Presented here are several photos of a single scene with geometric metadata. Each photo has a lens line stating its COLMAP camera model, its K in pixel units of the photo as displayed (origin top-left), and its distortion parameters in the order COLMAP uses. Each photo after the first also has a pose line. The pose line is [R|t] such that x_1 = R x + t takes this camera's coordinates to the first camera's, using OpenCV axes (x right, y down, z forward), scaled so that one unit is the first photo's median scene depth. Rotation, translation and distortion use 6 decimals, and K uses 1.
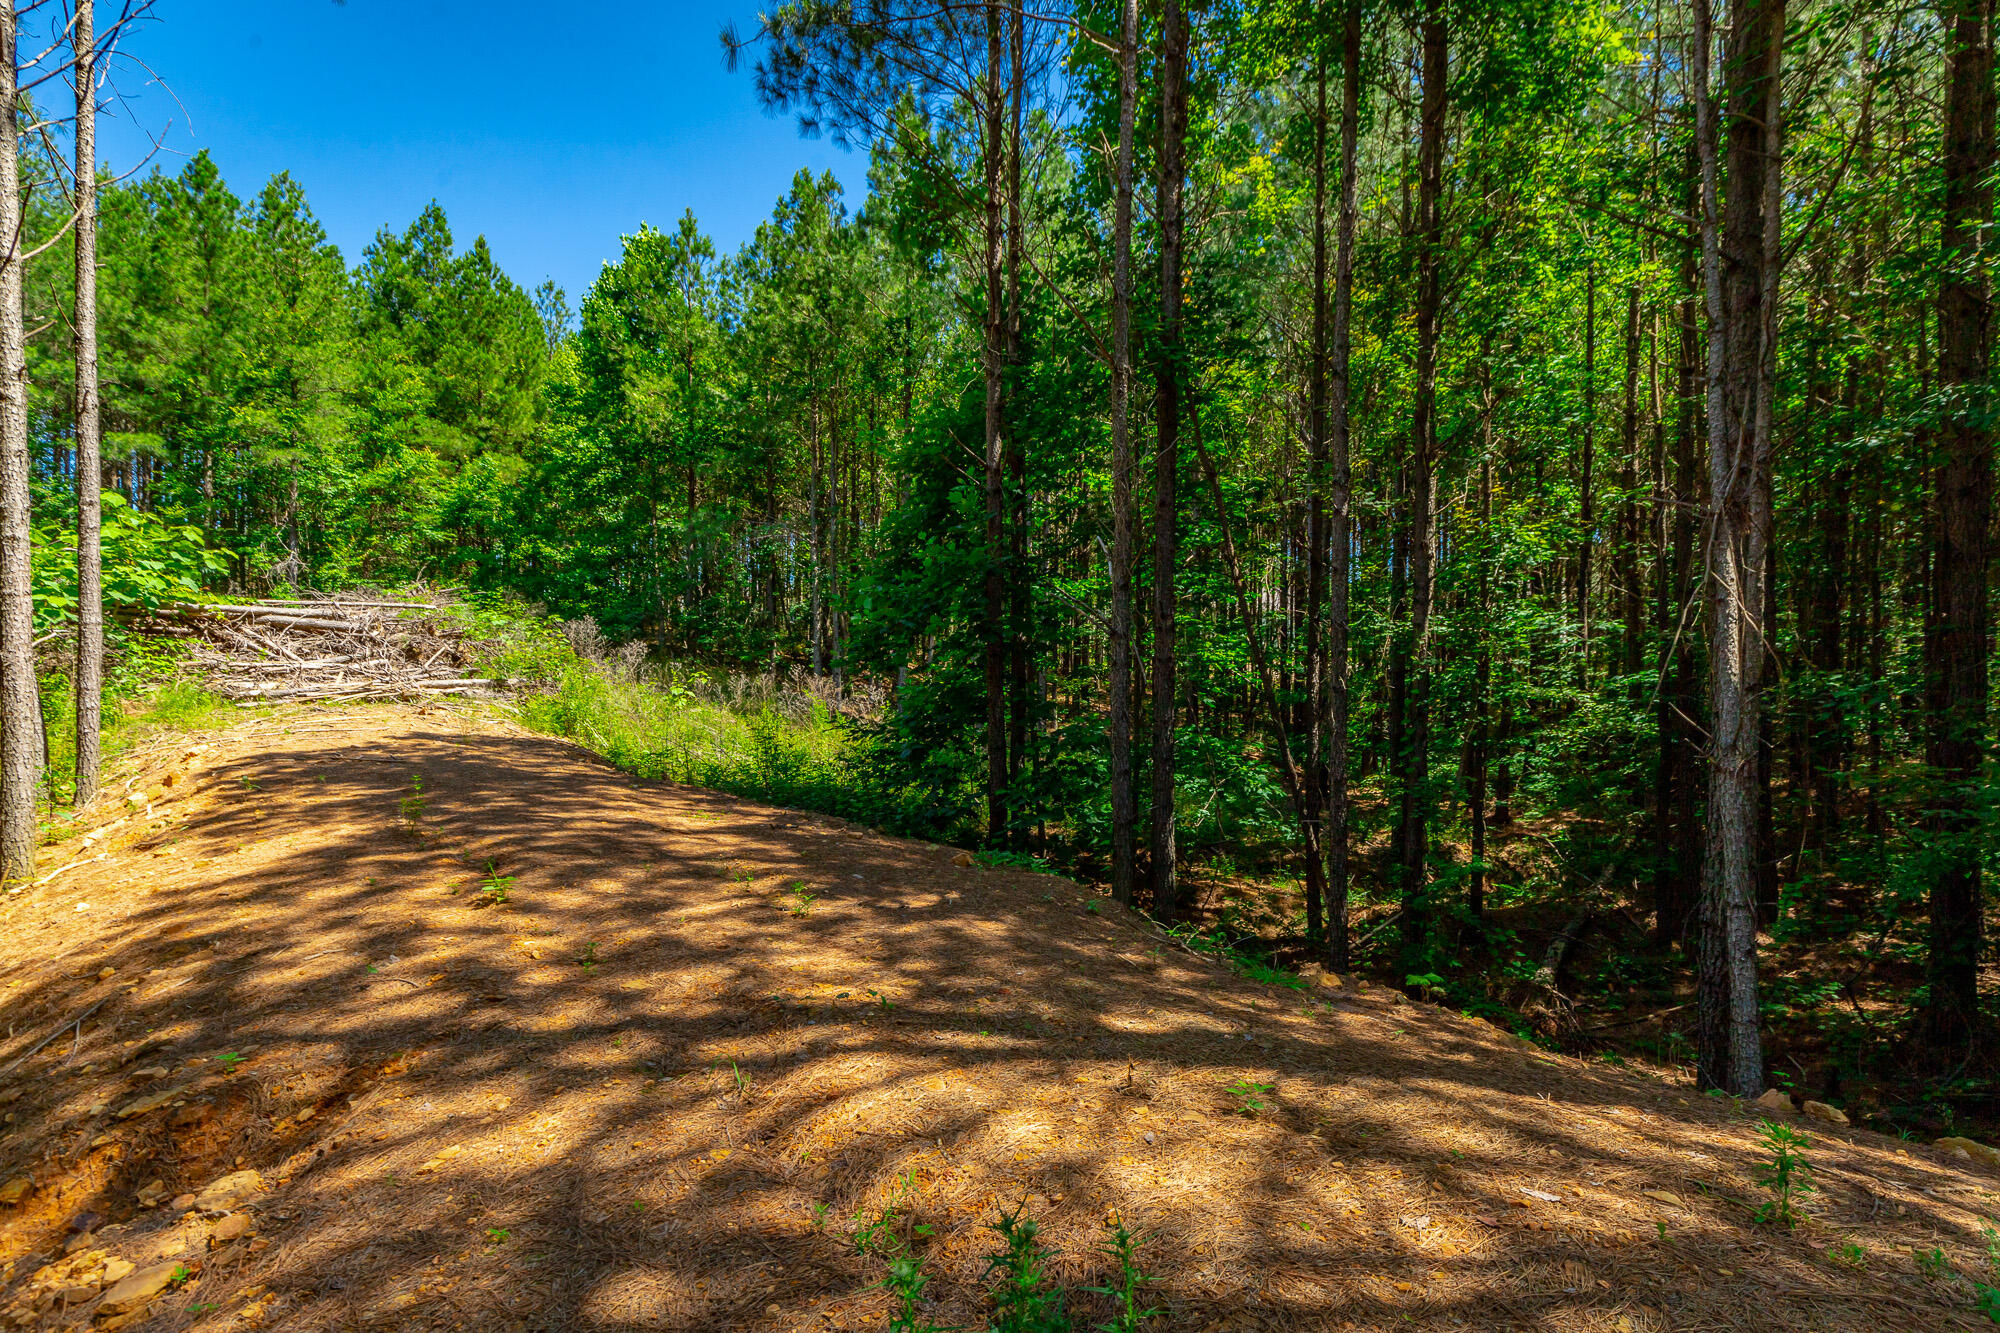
lens RADIAL K [[906.0, 0, 1007.0], [0, 906.0, 690.9], [0, 0, 1]] dist [0.008987, -0.002207]
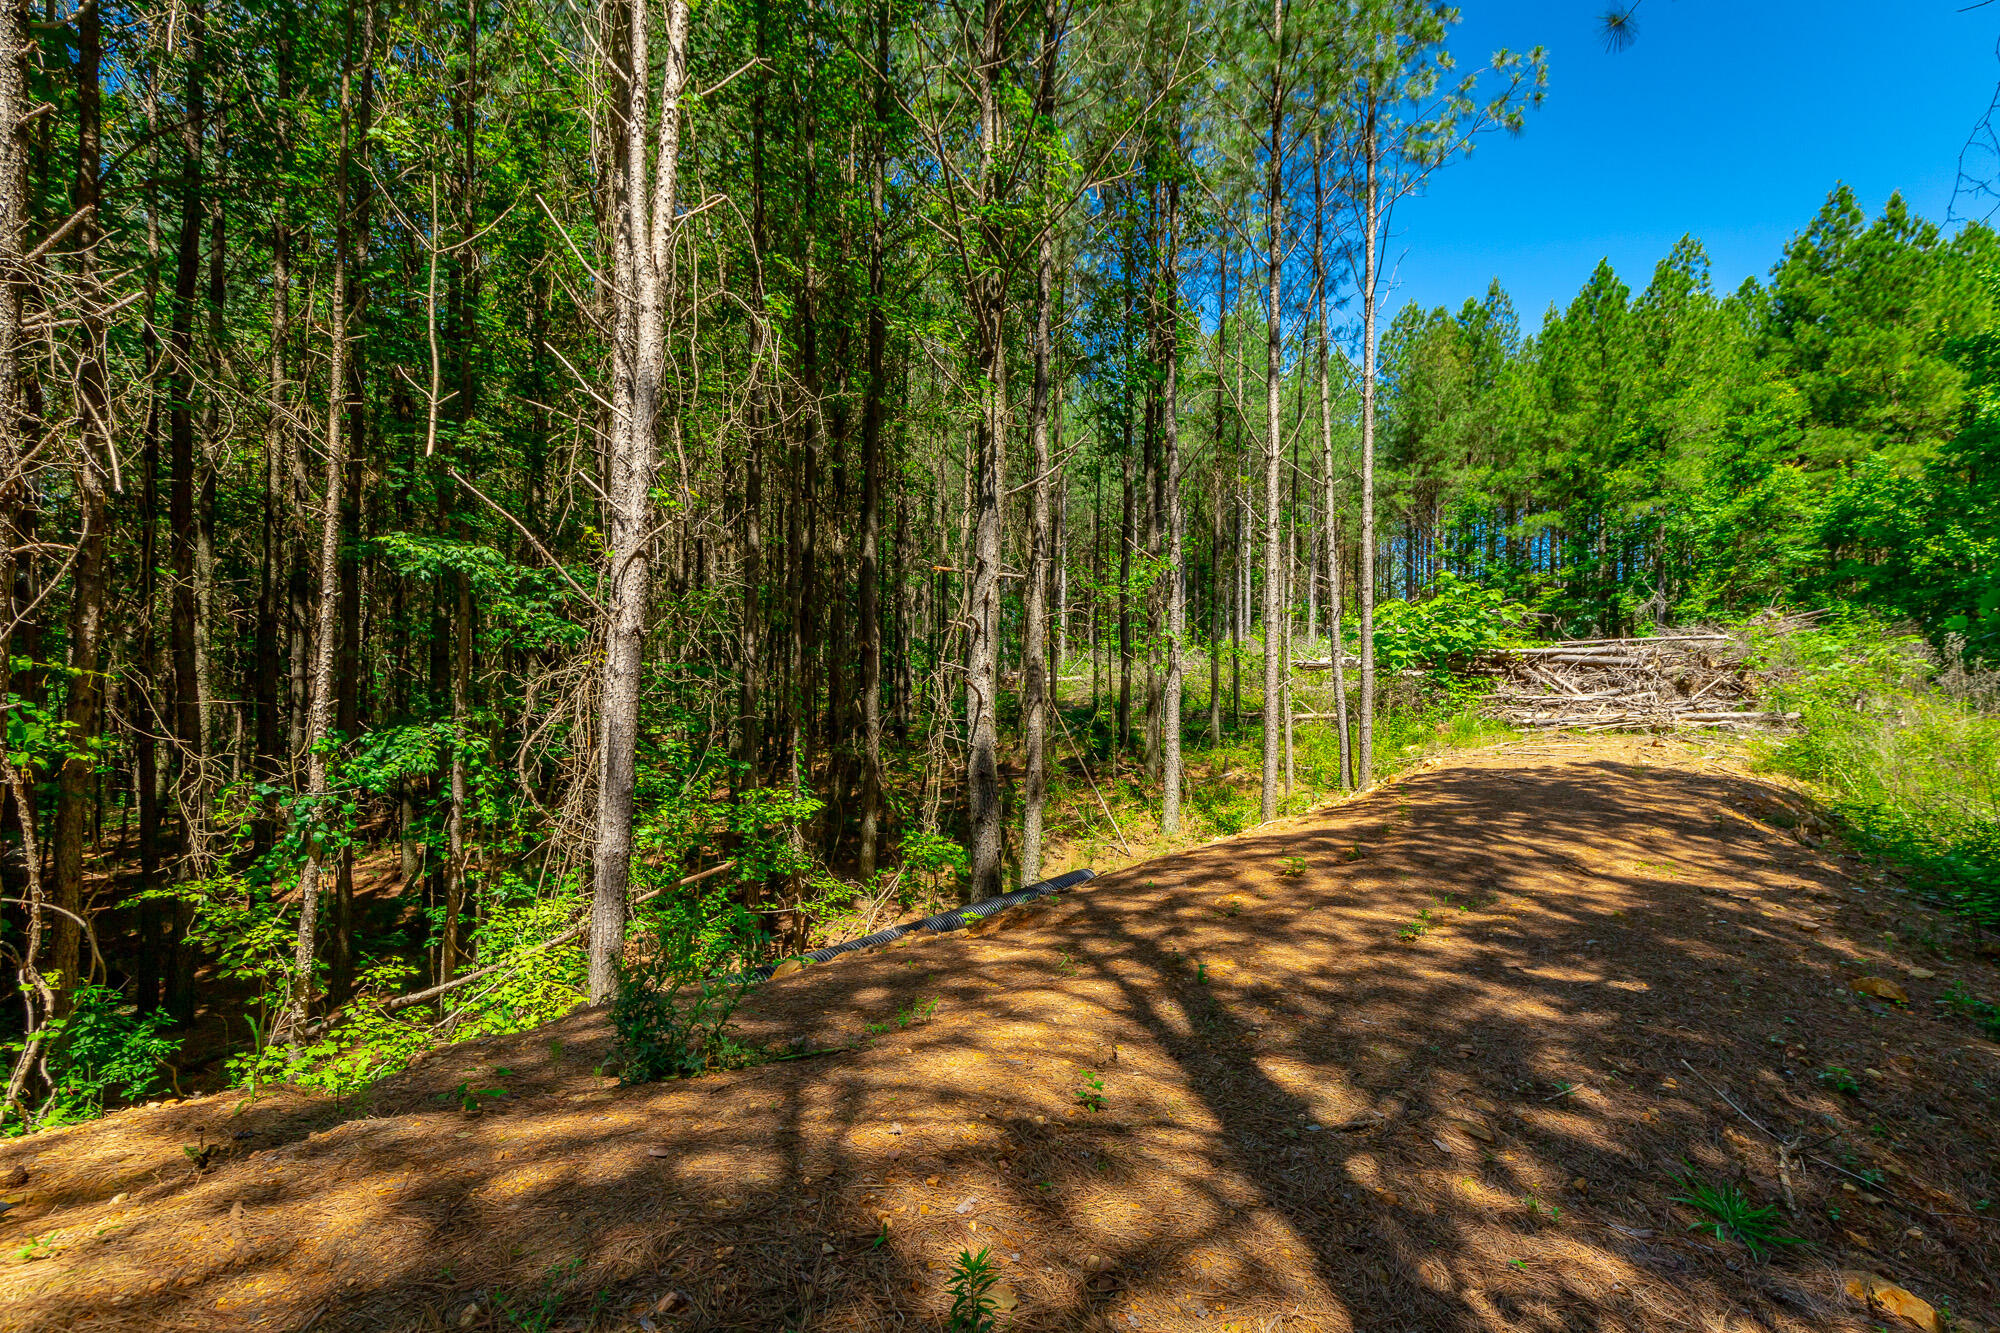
lens RADIAL K [[906.0, 0, 1019.3], [0, 906.0, 680.4], [0, 0, 1]] dist [0.008987, -0.002207]
pose [[0.190338, -0.022186, -0.981468, 0.183871], [-0.025448, 0.999297, -0.027524, -0.001263], [0.981389, 0.030216, 0.189640, 0.096602]]
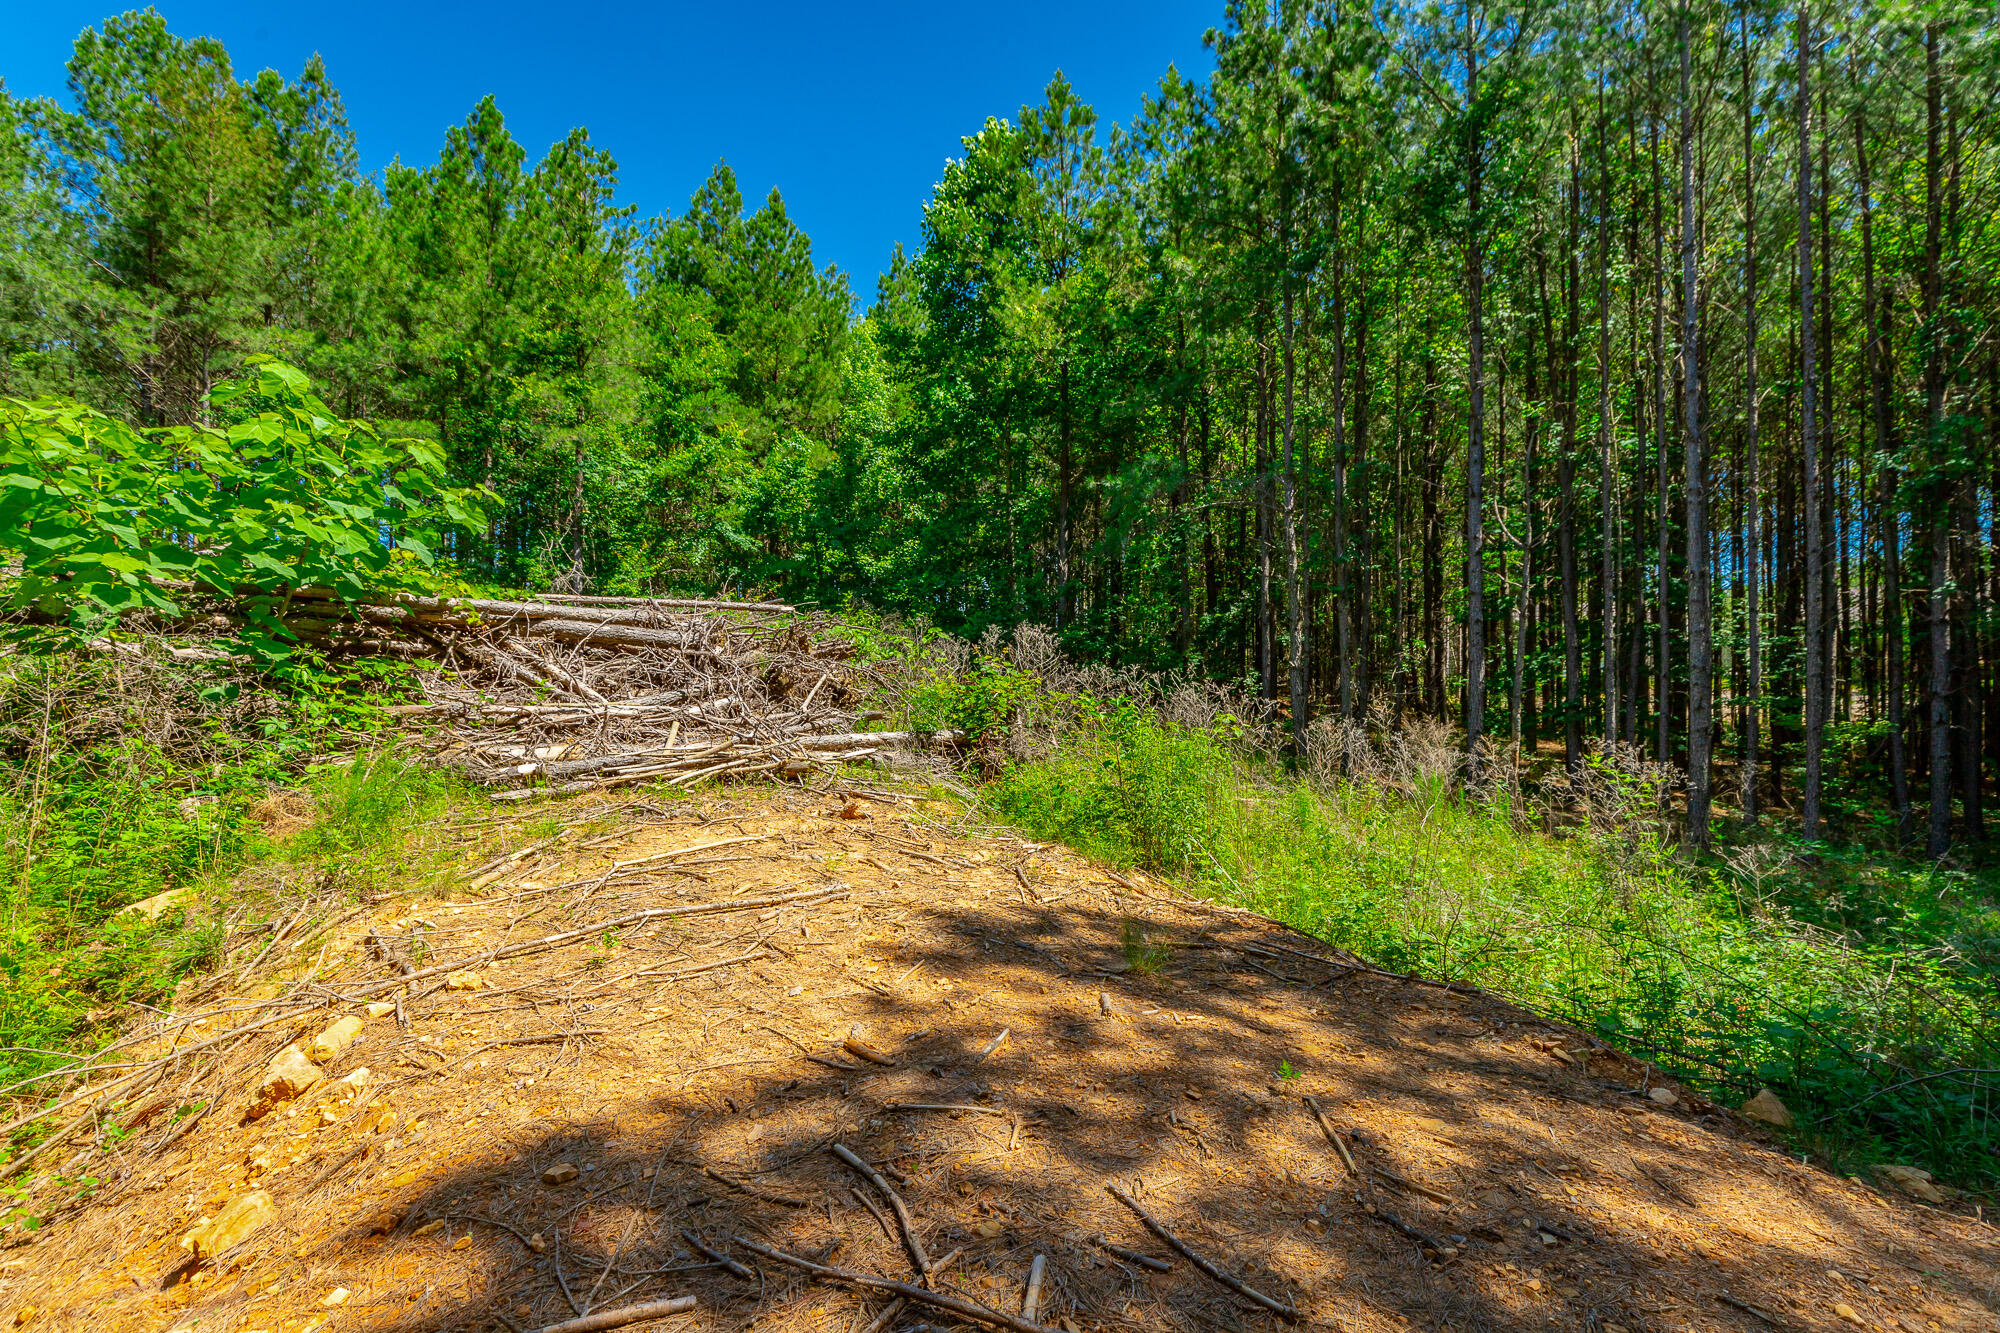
lens RADIAL K [[906.0, 0, 1004.3], [0, 906.0, 694.6], [0, 0, 1]] dist [0.008987, -0.002207]
pose [[0.977006, -0.012857, -0.212822, -0.401063], [0.005543, 0.999374, -0.034930, -0.016033], [0.213138, 0.032947, 0.976466, 0.491100]]
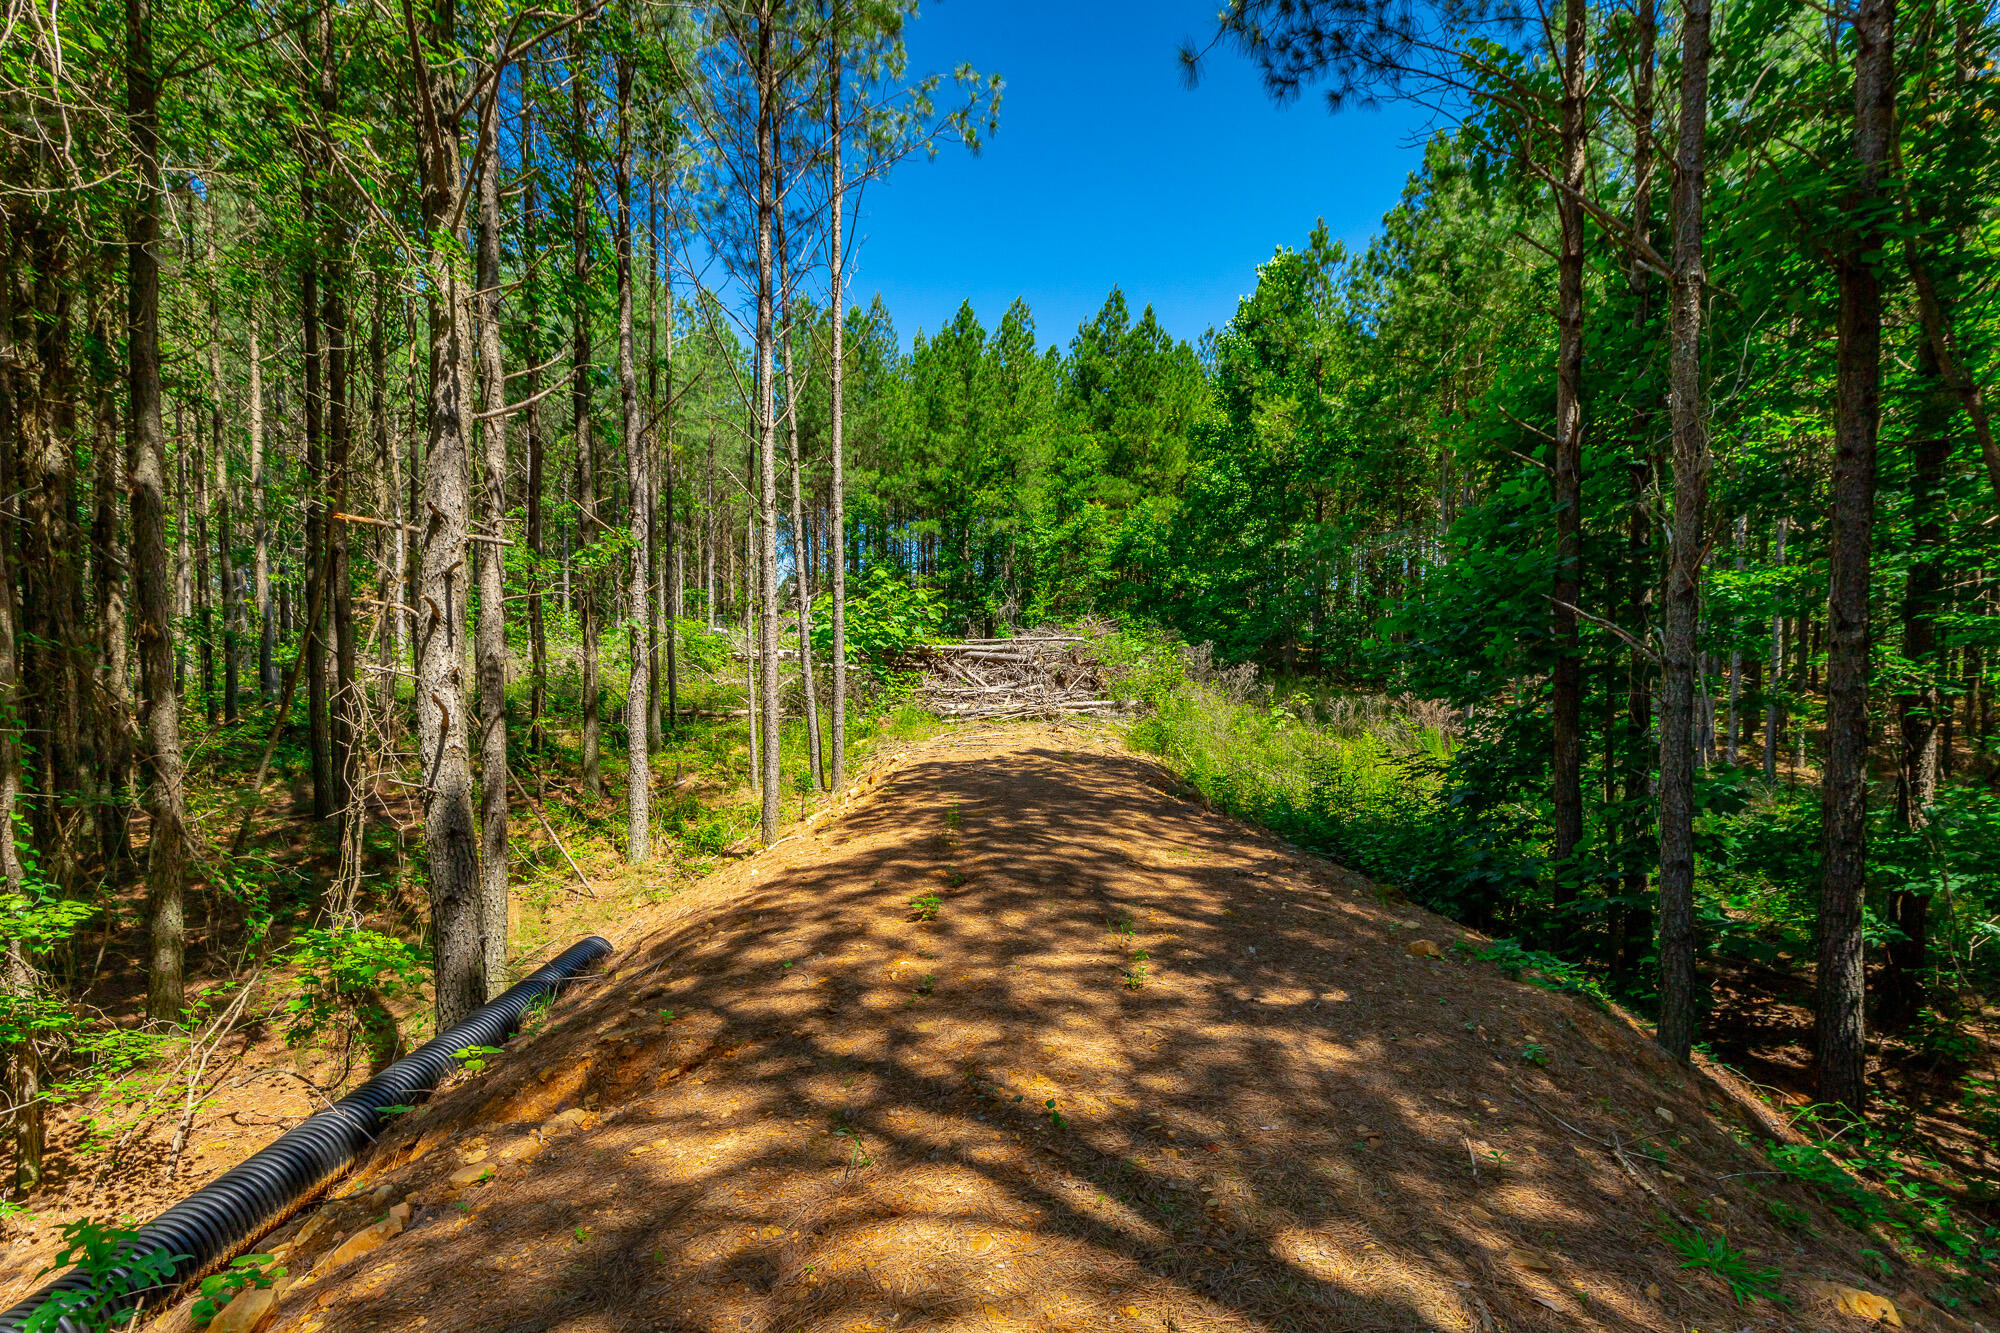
lens RADIAL K [[906.0, 0, 1013.6], [0, 906.0, 715.5], [0, 0, 1]] dist [0.008987, -0.002207]
pose [[0.759071, 0.015509, -0.650823, 0.074551], [-0.006403, 0.999846, 0.016359, -0.012544], [0.650976, -0.008250, 0.759053, 0.054616]]
